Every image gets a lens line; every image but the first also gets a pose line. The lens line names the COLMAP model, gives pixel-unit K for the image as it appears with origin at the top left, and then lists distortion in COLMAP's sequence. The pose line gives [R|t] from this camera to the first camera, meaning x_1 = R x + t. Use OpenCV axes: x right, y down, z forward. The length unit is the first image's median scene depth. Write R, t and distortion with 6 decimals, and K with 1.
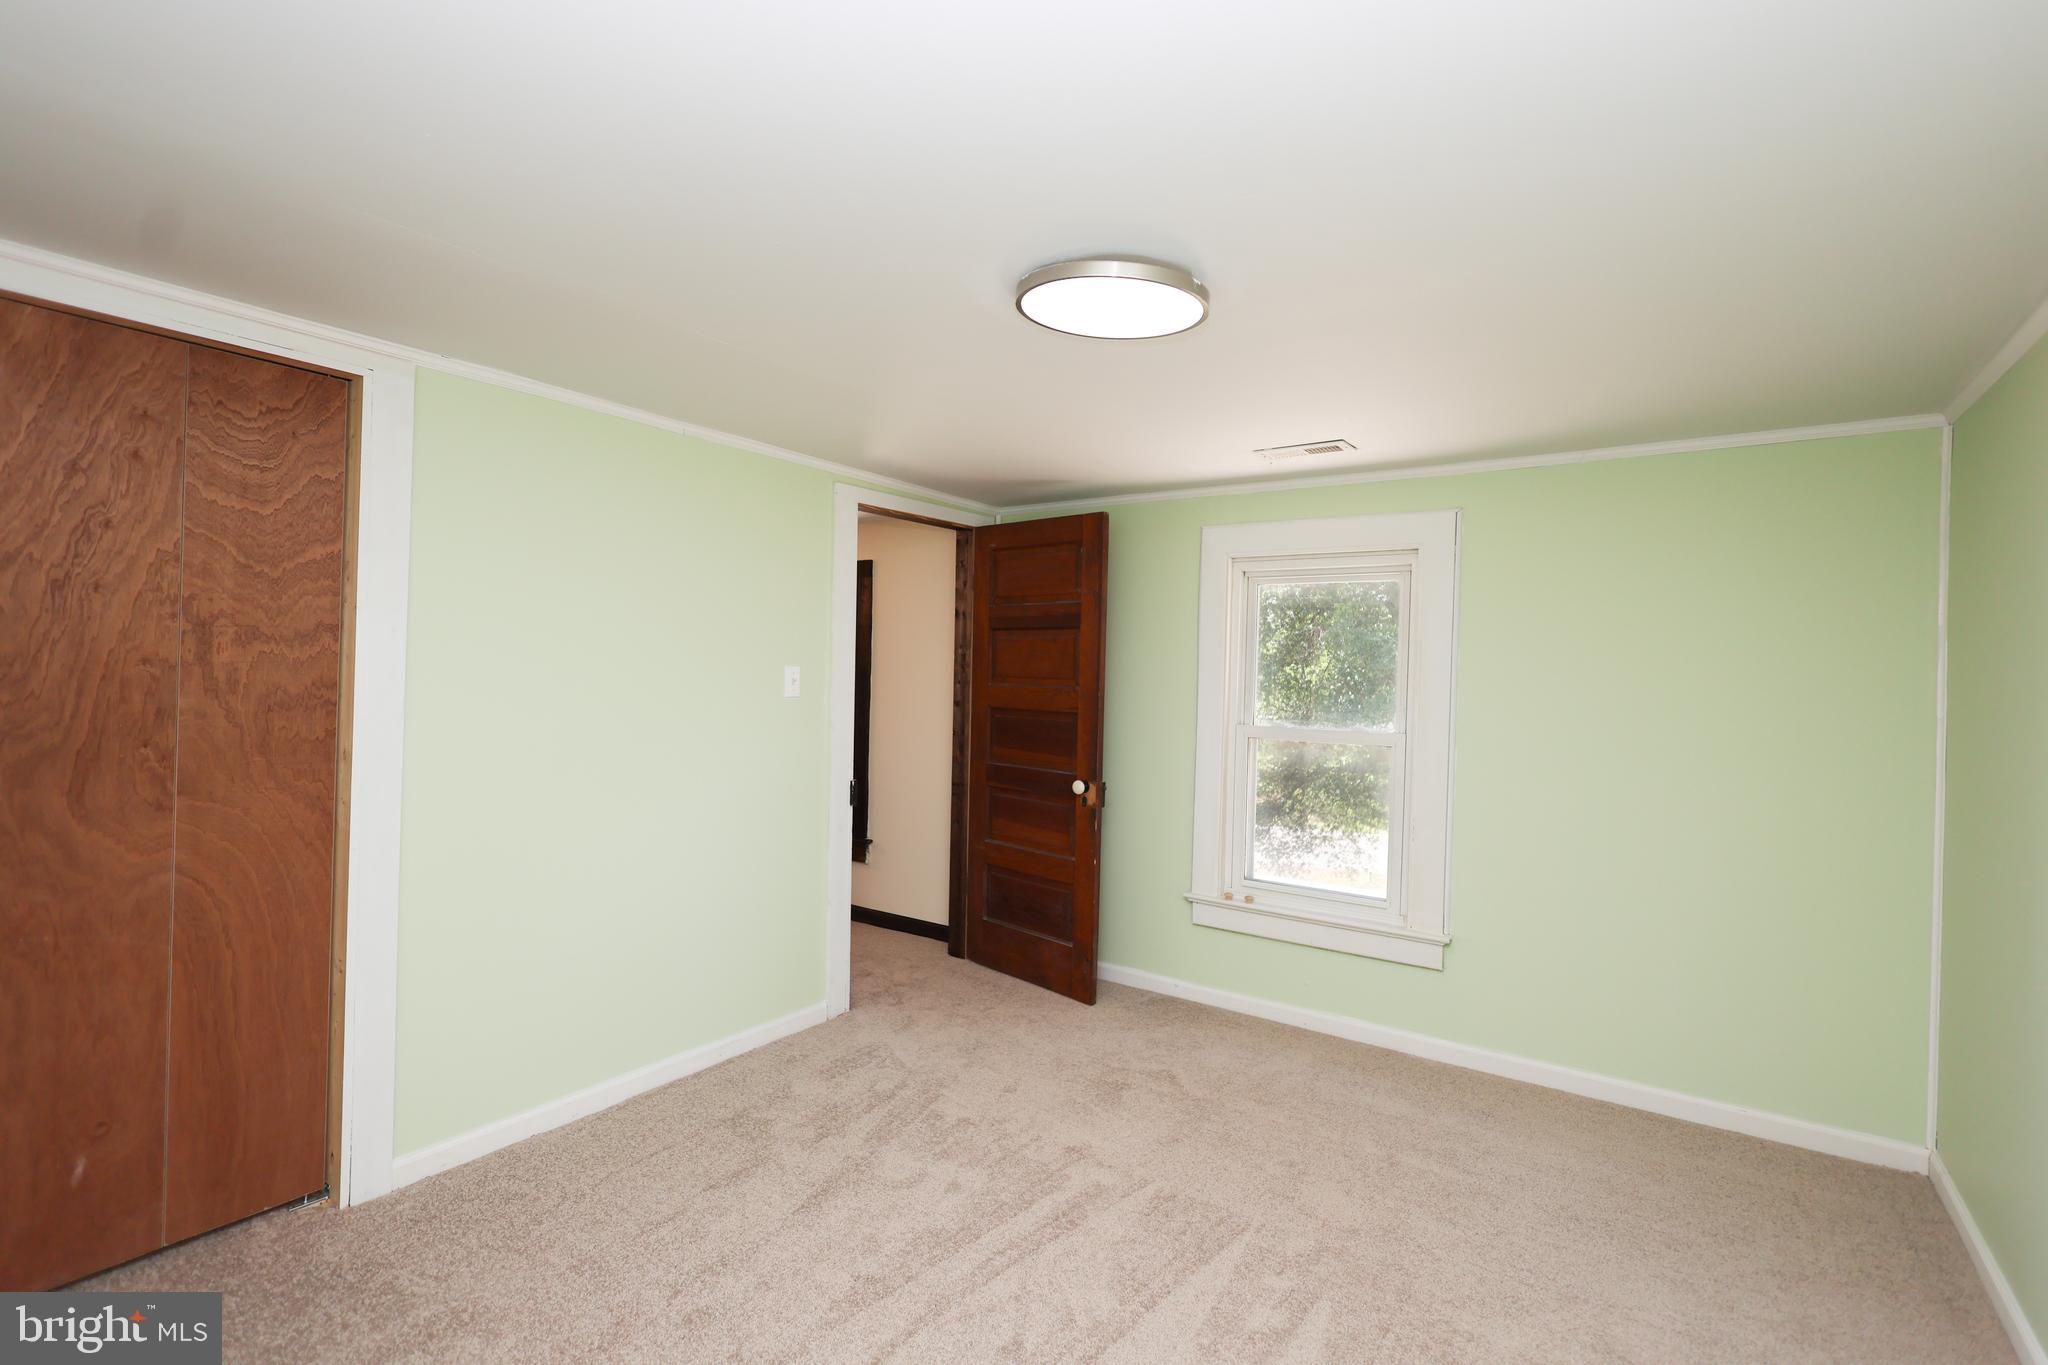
lens RADIAL K [[935.9, 0, 1025.3], [0, 935.9, 686.6], [0, 0, 1]] dist [0.000852, -0.001015]
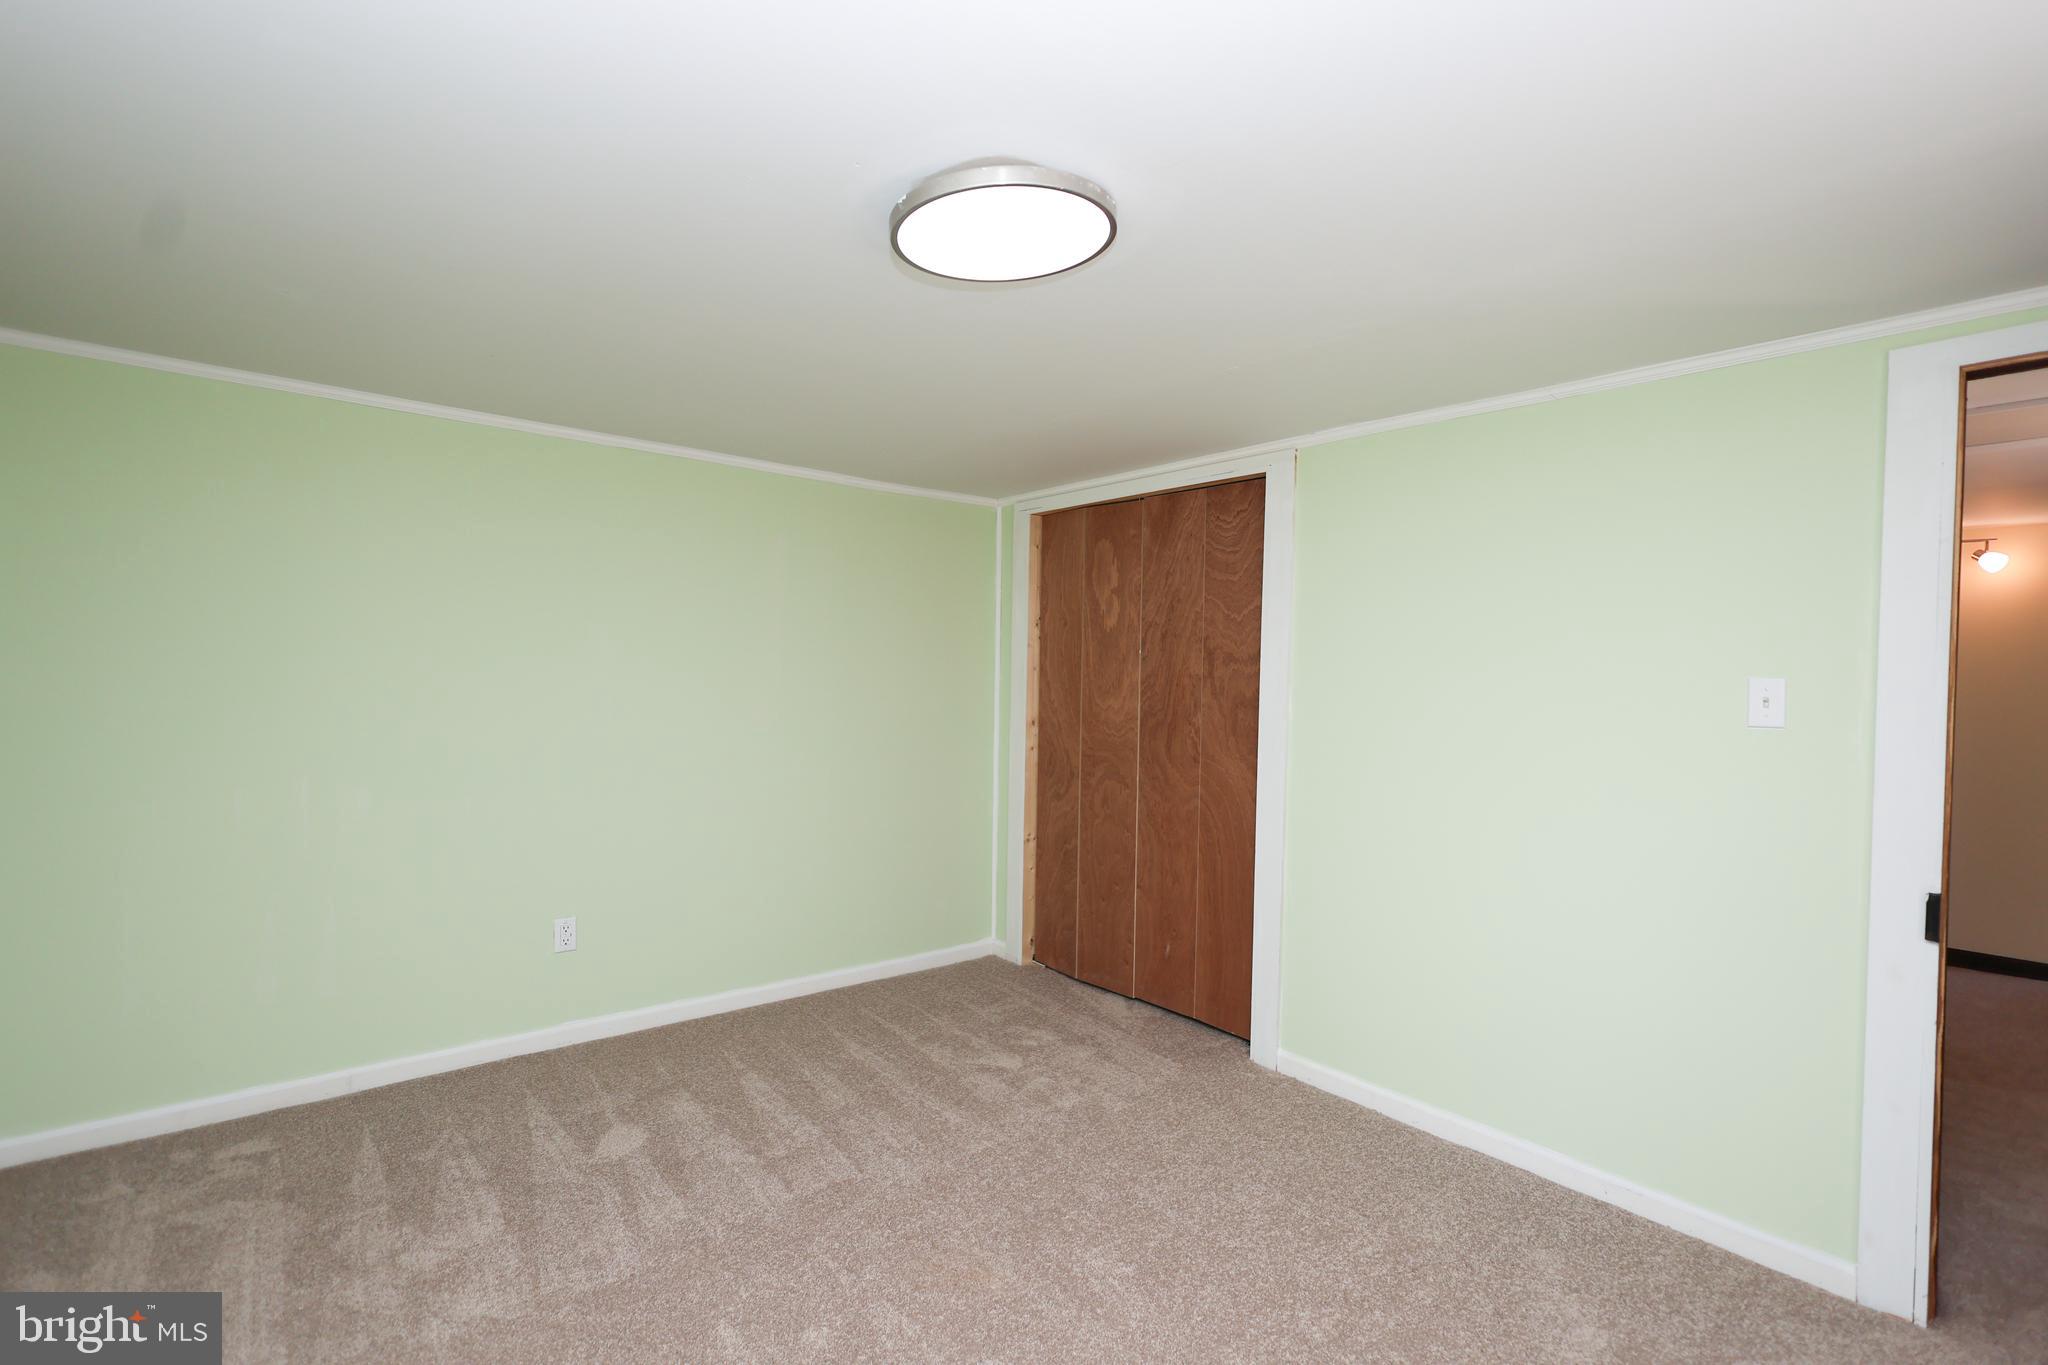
lens RADIAL K [[935.9, 0, 1026.1], [0, 935.9, 668.8], [0, 0, 1]] dist [0.000852, -0.001015]
pose [[-0.259641, -0.017137, -0.965553, 0.811832], [-0.027206, 0.999575, -0.010425, -0.013037], [0.965322, 0.023562, -0.259997, 1.120927]]
